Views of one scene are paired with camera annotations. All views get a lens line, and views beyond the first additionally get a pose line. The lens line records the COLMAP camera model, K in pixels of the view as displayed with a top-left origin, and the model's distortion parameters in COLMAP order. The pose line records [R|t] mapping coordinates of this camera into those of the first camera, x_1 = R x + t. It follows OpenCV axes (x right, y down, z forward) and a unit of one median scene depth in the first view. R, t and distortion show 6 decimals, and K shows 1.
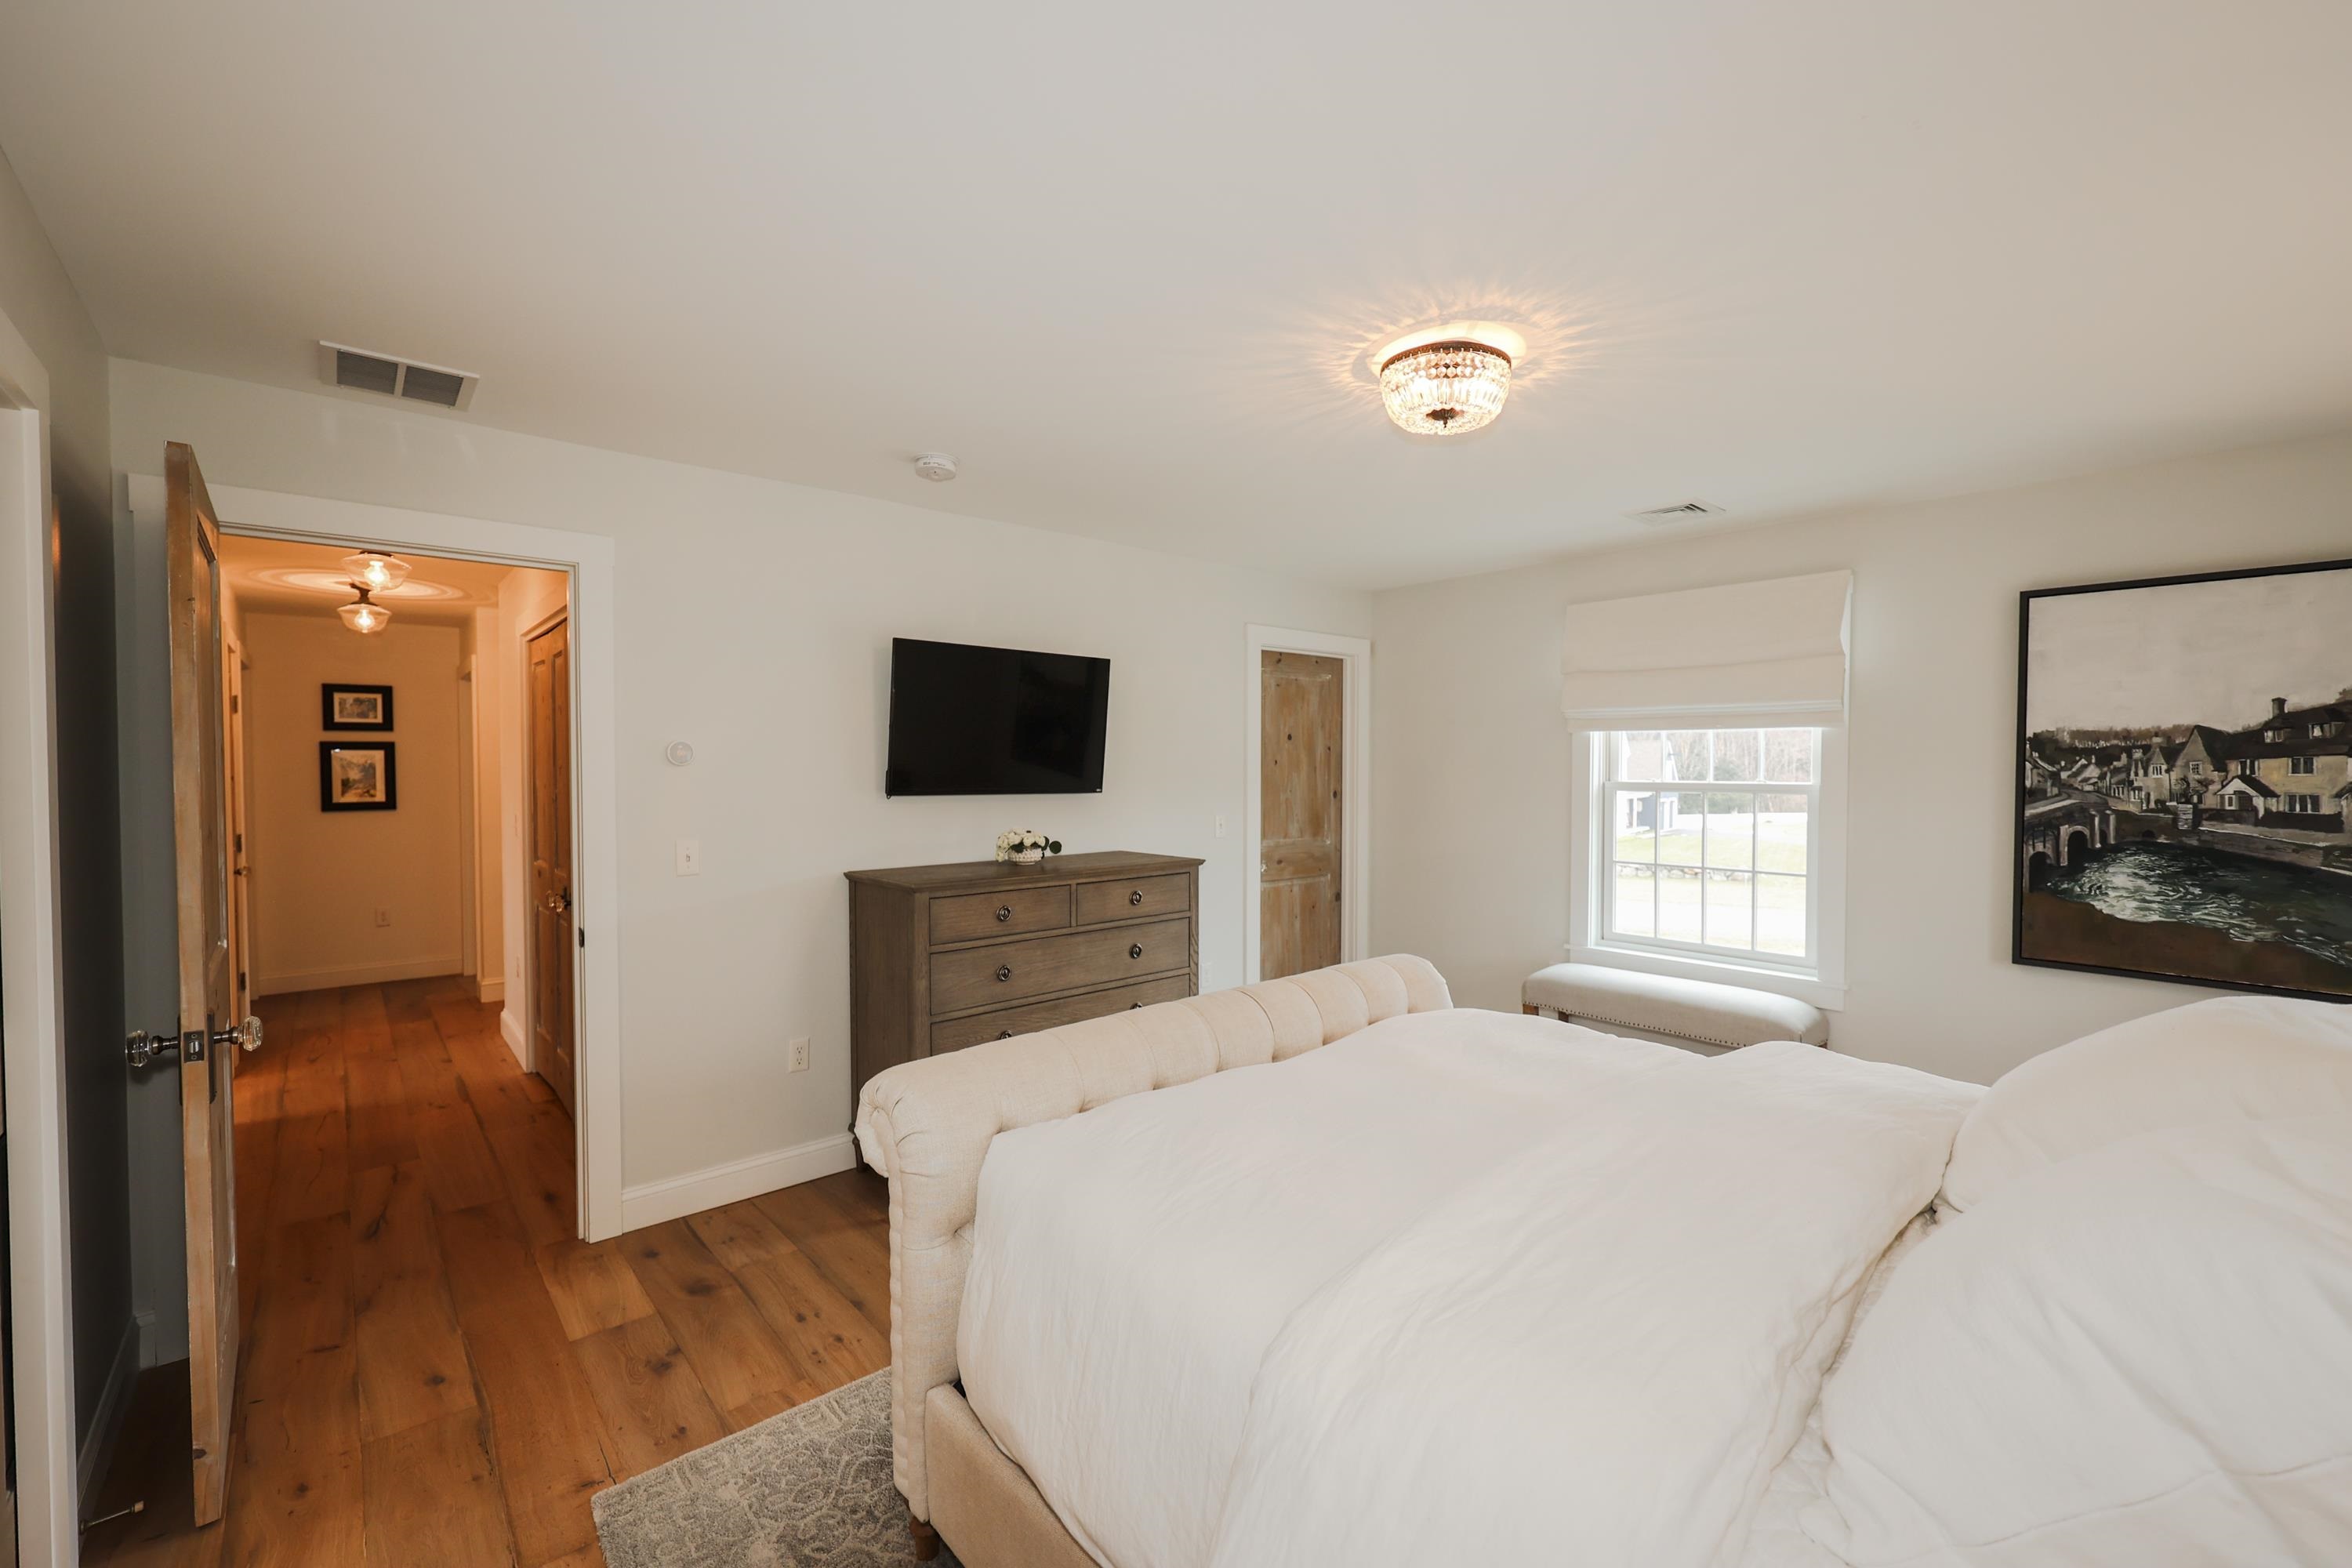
lens RADIAL K [[961.0, 0, 1168.5], [0, 961.0, 794.9], [0, 0, 1]] dist [0.002207, 0.000432]
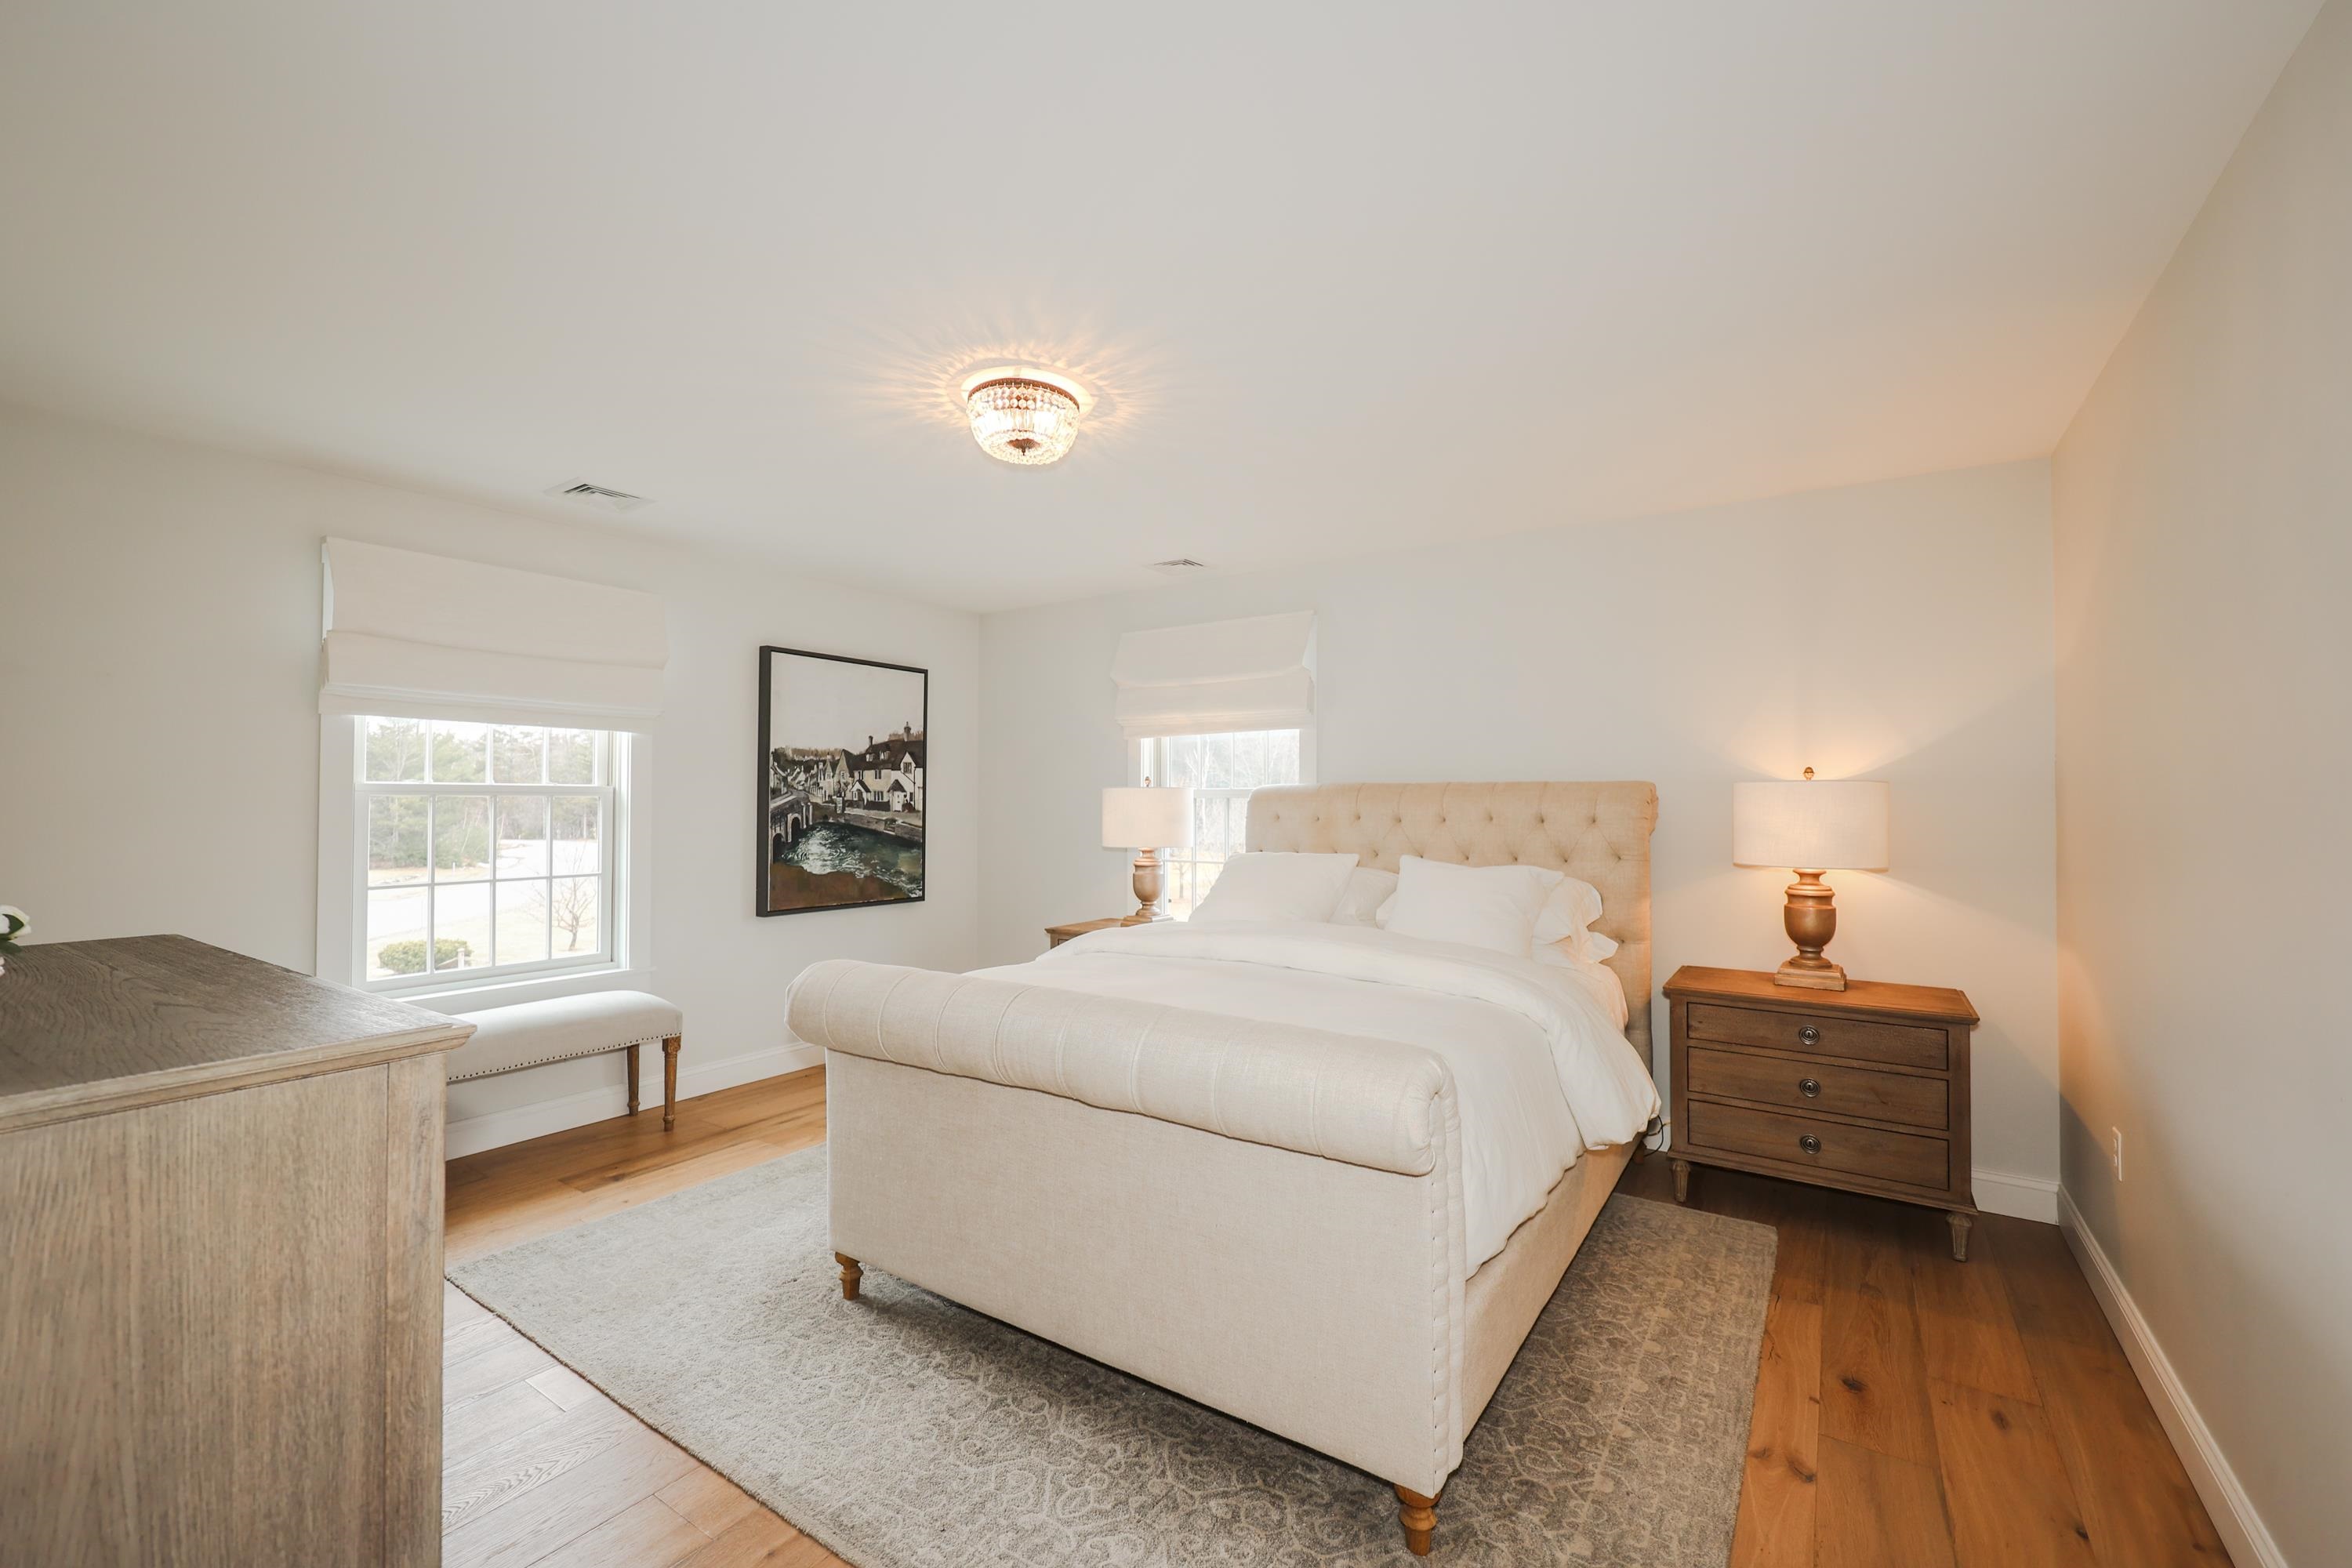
lens RADIAL K [[961.0, 0, 1168.5], [0, 961.0, 794.9], [0, 0, 1]] dist [0.002207, 0.000432]
pose [[-0.231779, 0.003412, 0.972762, -0.629920], [0.025663, 0.999667, 0.002608, 0.014893], [-0.972430, 0.025568, -0.231790, 0.819179]]
